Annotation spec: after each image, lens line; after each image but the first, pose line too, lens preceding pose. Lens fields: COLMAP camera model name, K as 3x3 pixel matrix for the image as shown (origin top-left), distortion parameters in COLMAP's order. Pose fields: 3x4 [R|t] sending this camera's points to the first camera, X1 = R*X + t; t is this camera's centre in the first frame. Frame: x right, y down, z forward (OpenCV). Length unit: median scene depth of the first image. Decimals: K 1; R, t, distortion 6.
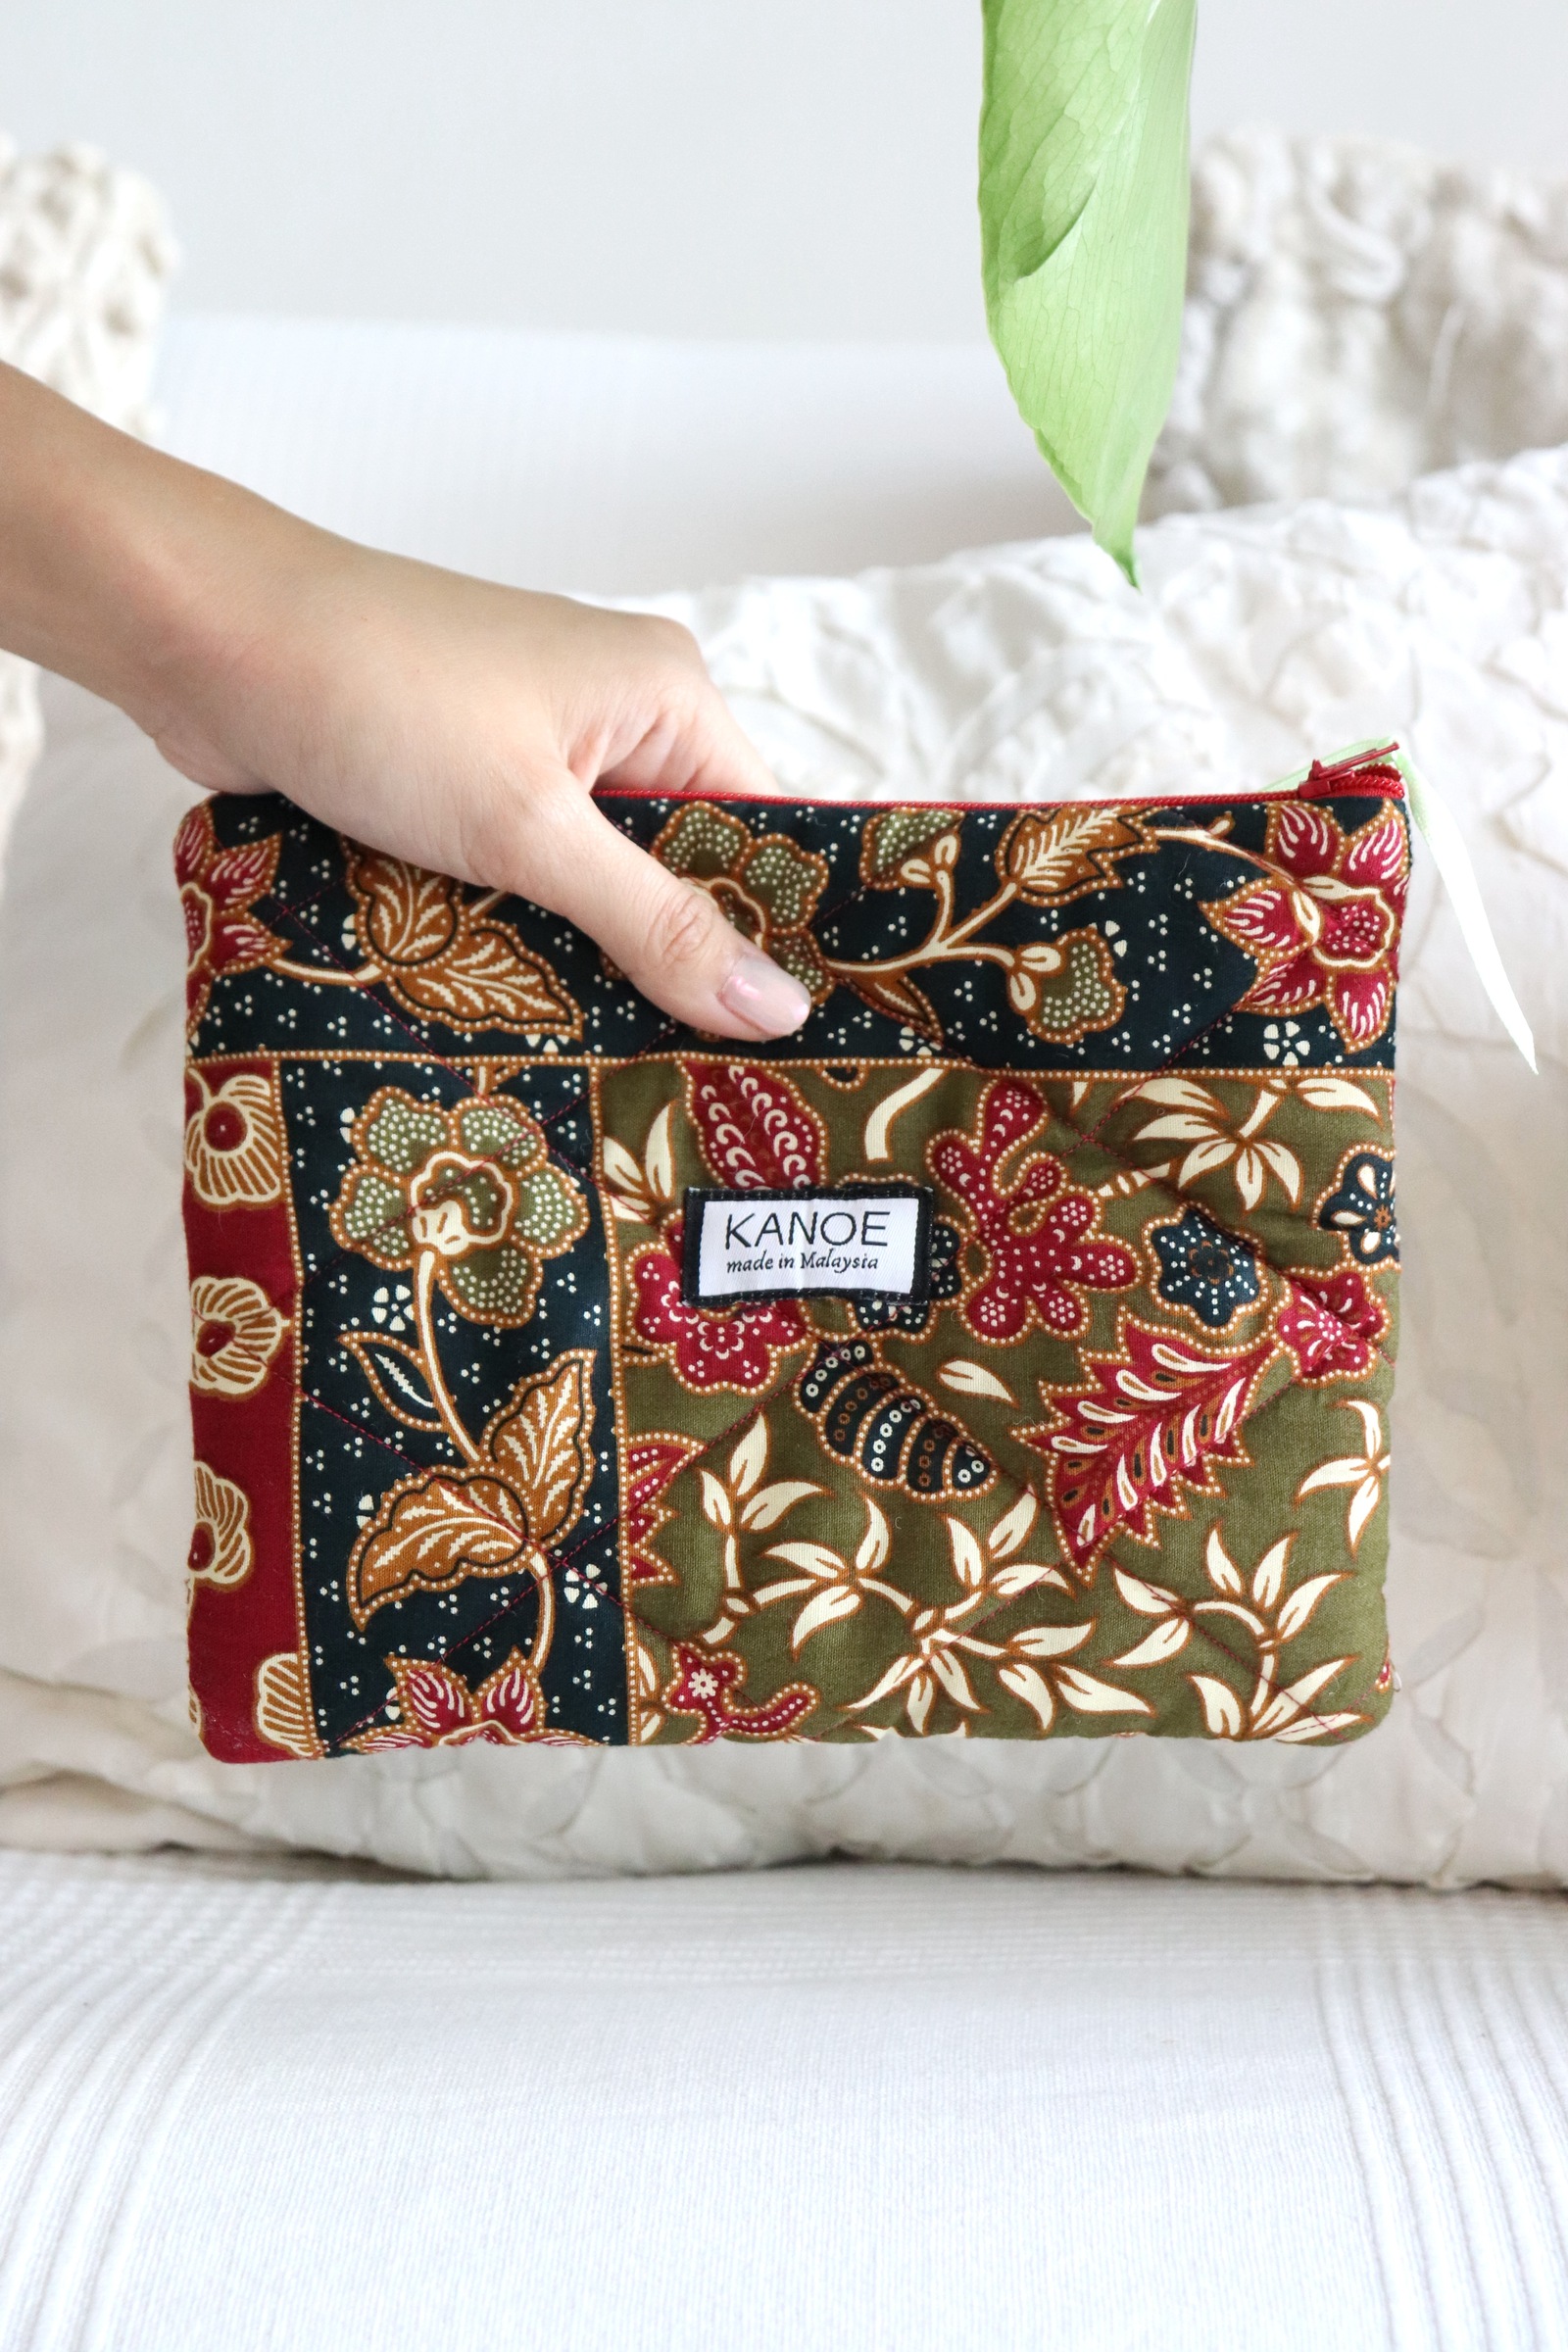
lens RADIAL K [[4108.6, 0, 784.0], [0, 4108.6, 1176.0], [0, 0, 1]] dist [0.172646, 0.031333]
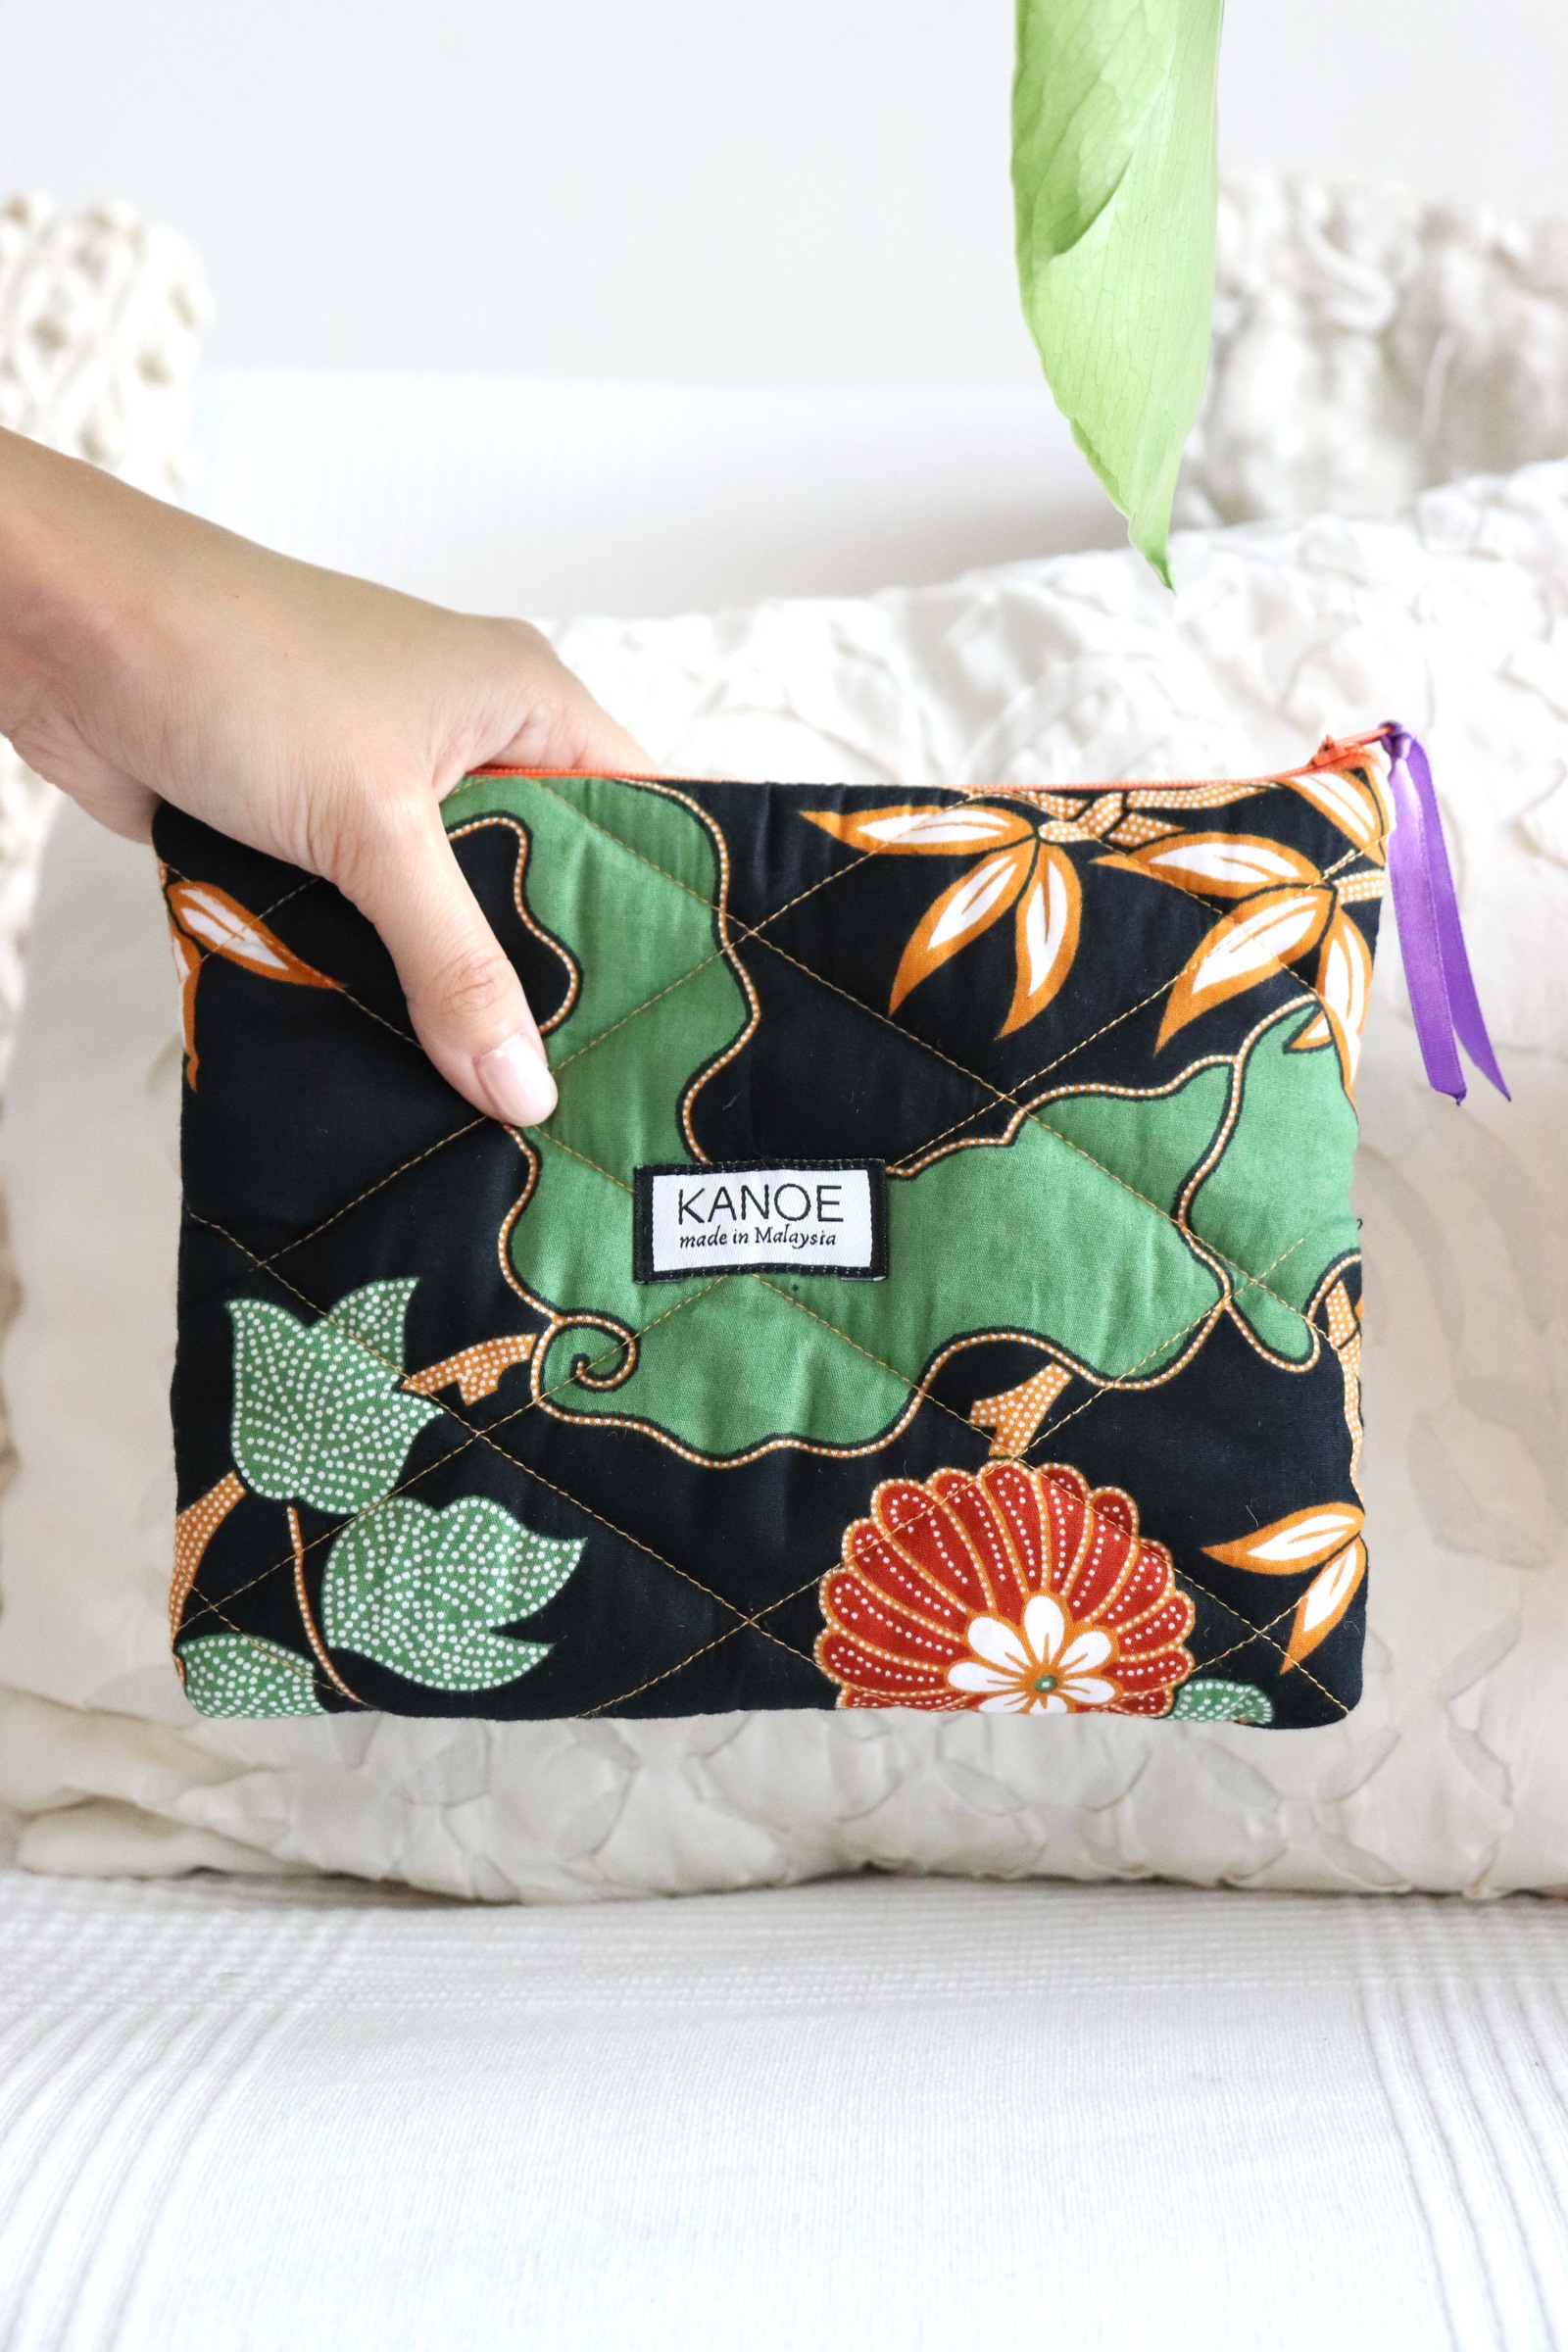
lens RADIAL K [[3604.8, 0, 784.0], [0, 3604.8, 1176.0], [0, 0, 1]] dist [0.089871, 0.002377]
pose [[0.999900, -0.013424, -0.004394, -0.001888], [0.013427, 0.999910, 0.000466, -0.004191], [0.004387, -0.000525, 0.999990, 0.125780]]
